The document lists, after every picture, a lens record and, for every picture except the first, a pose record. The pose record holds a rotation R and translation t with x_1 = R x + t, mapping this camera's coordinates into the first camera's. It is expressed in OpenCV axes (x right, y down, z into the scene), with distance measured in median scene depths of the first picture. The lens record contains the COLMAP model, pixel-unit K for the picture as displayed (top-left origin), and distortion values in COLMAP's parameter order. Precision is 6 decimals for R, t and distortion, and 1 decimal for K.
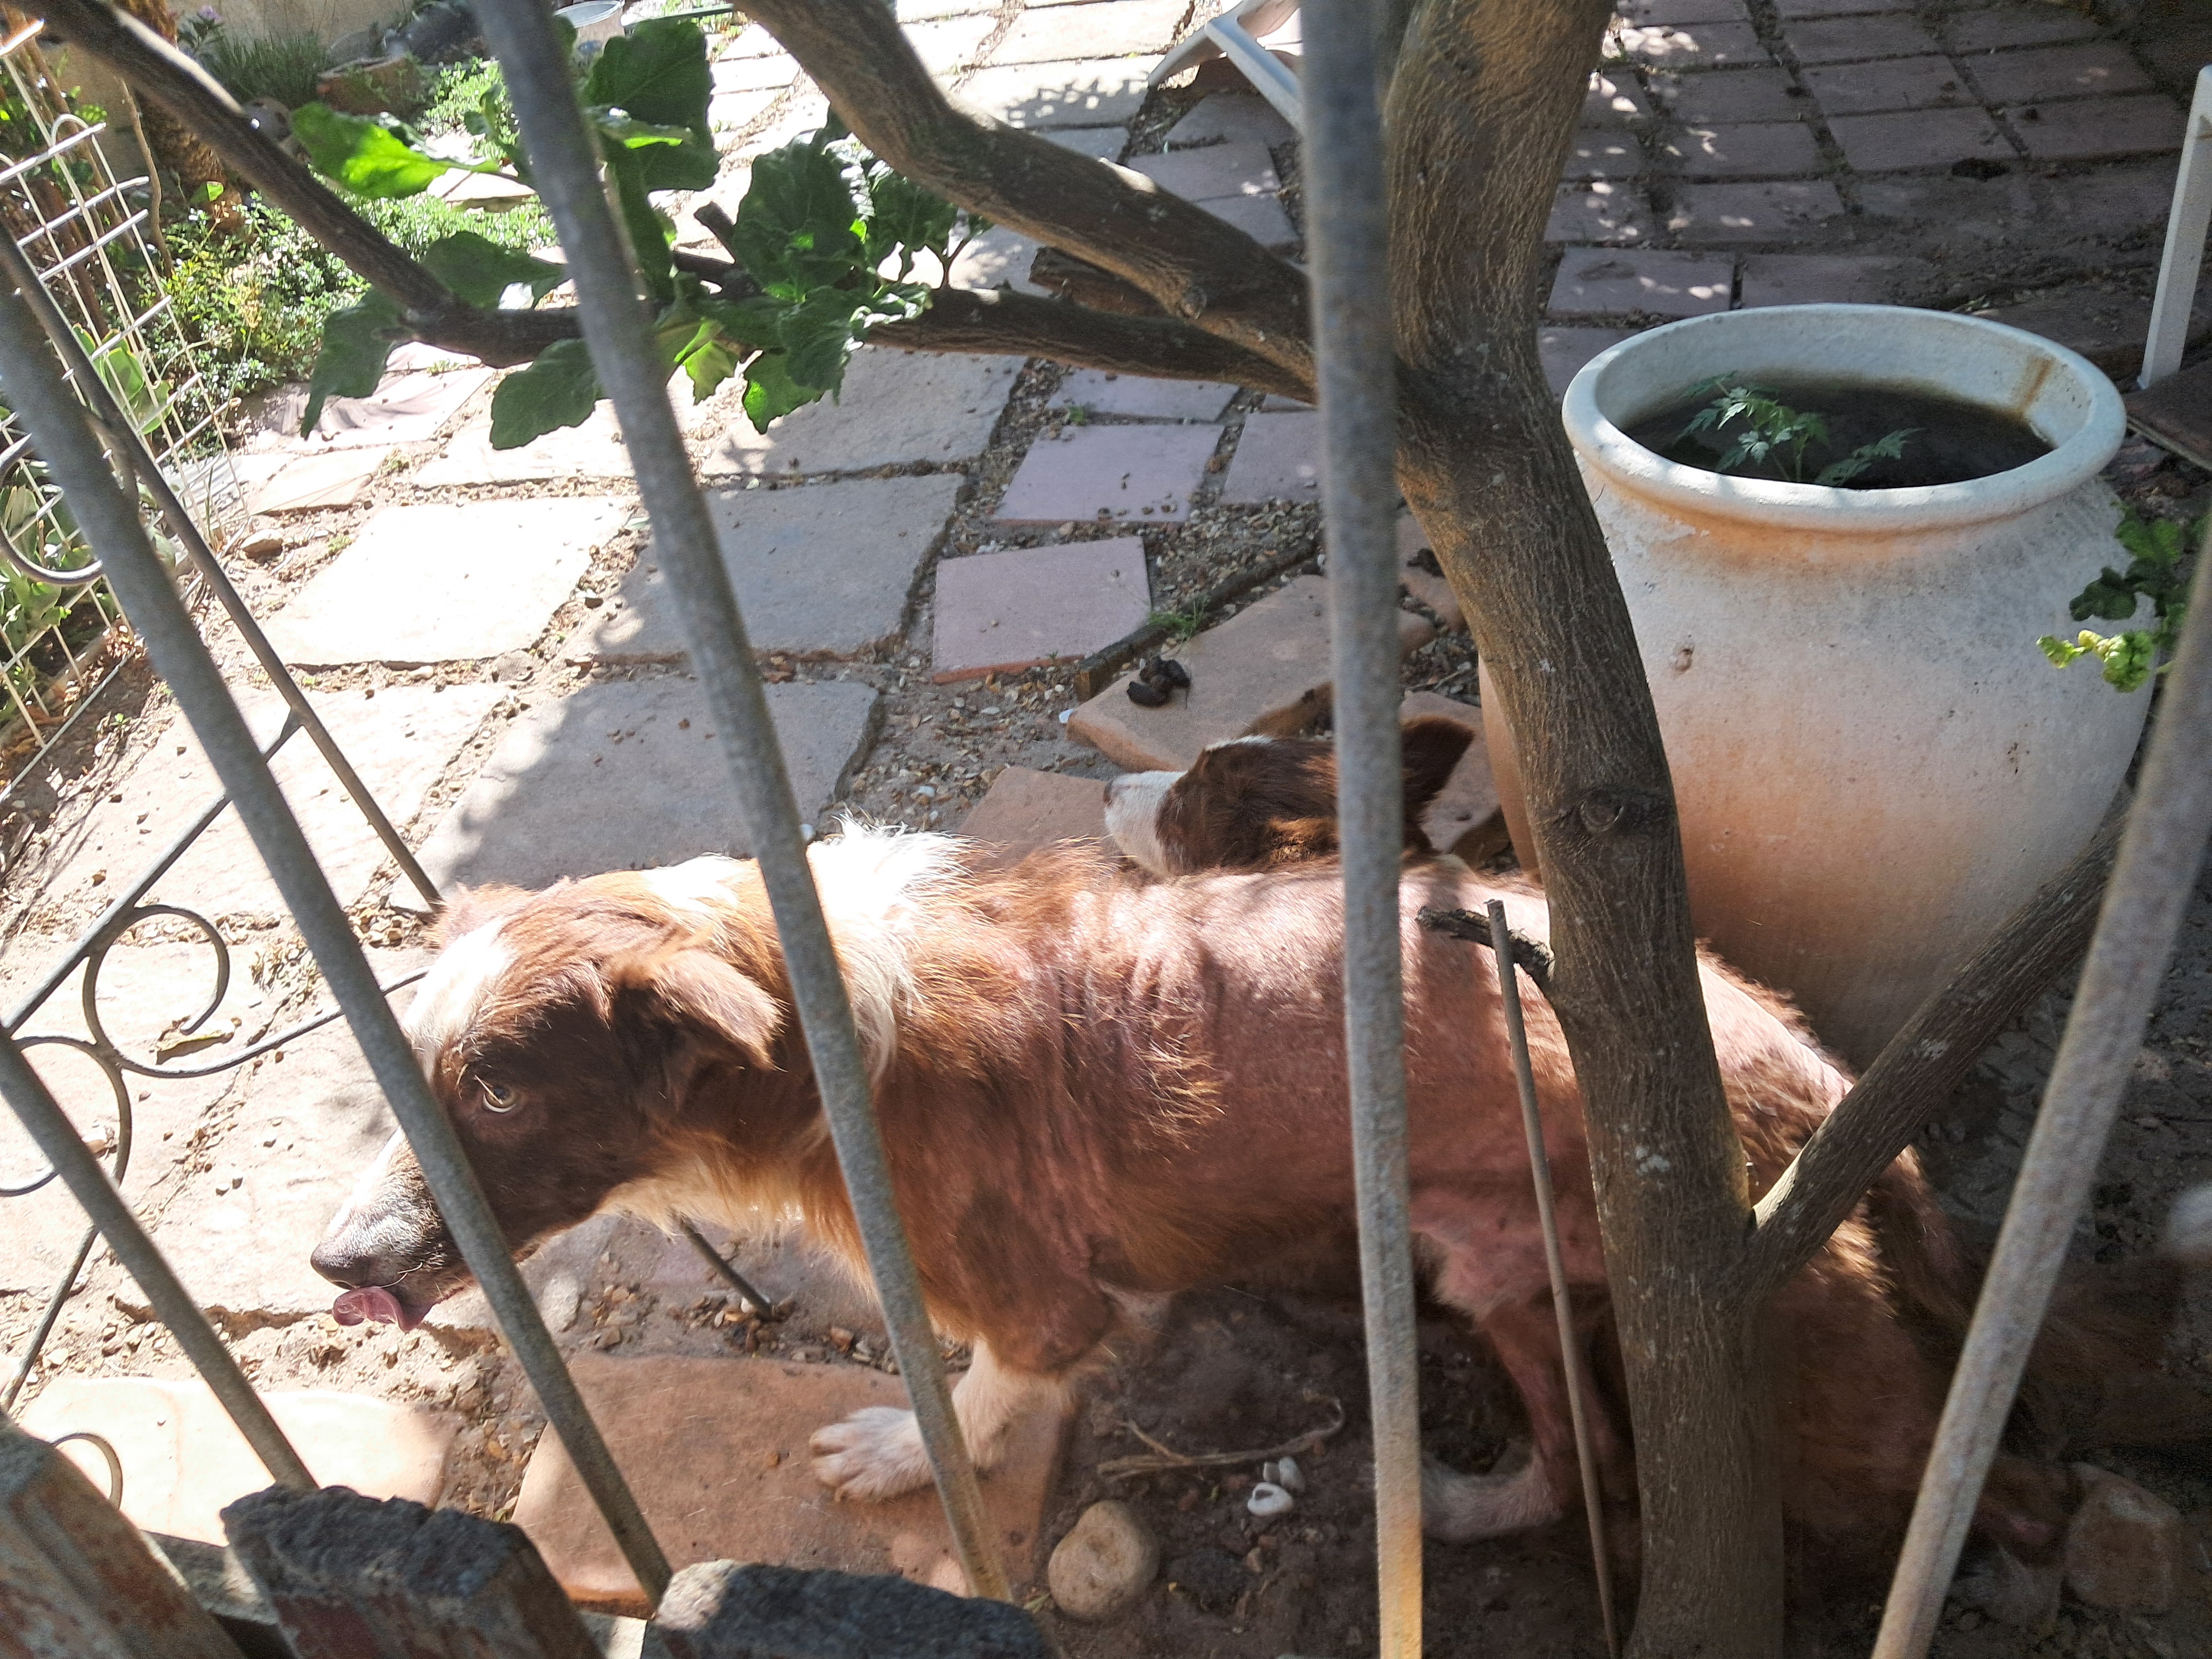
lens RADIAL K [[1766.3, 0, 1237.3], [0, 1766.3, 895.2], [0, 0, 1]] dist [0.008779, -0.010303]
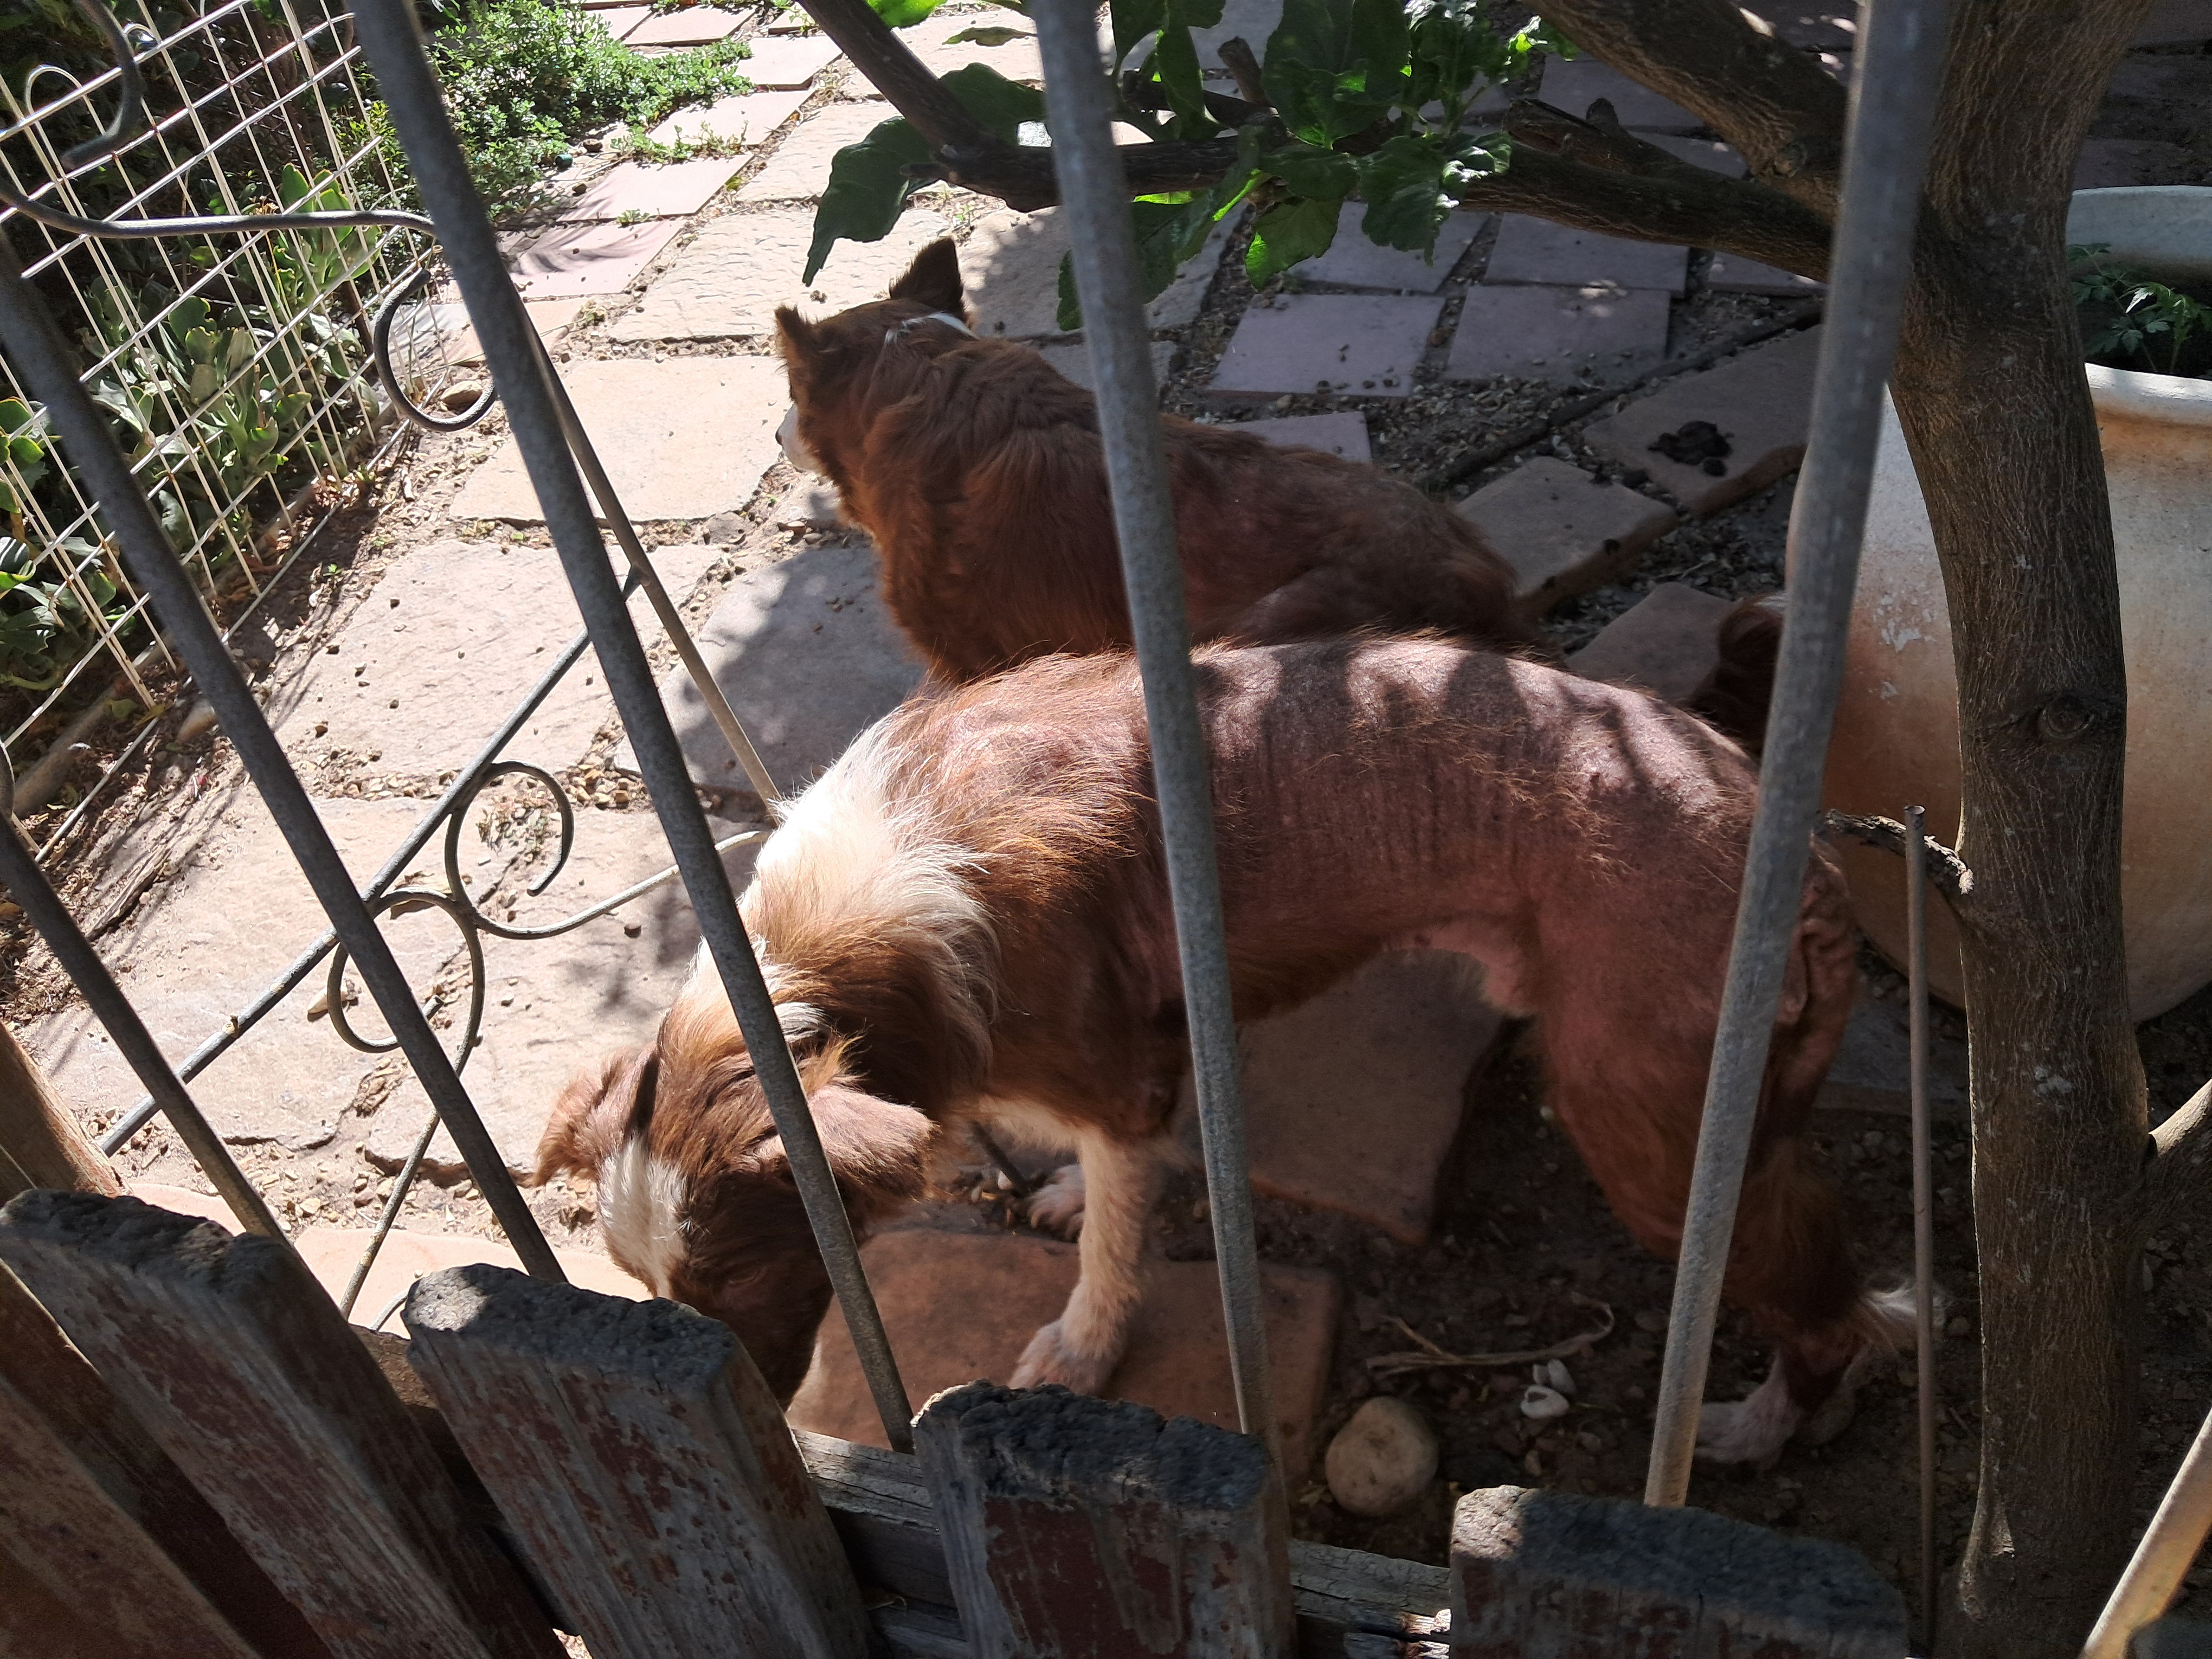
lens RADIAL K [[1766.3, 0, 1181.3], [0, 1766.3, 860.4], [0, 0, 1]] dist [0.008779, -0.010303]
pose [[0.998933, 0.035991, -0.028949, -0.149329], [-0.034609, 0.998300, 0.046900, 0.000583], [0.030588, -0.045848, 0.998480, 0.020461]]
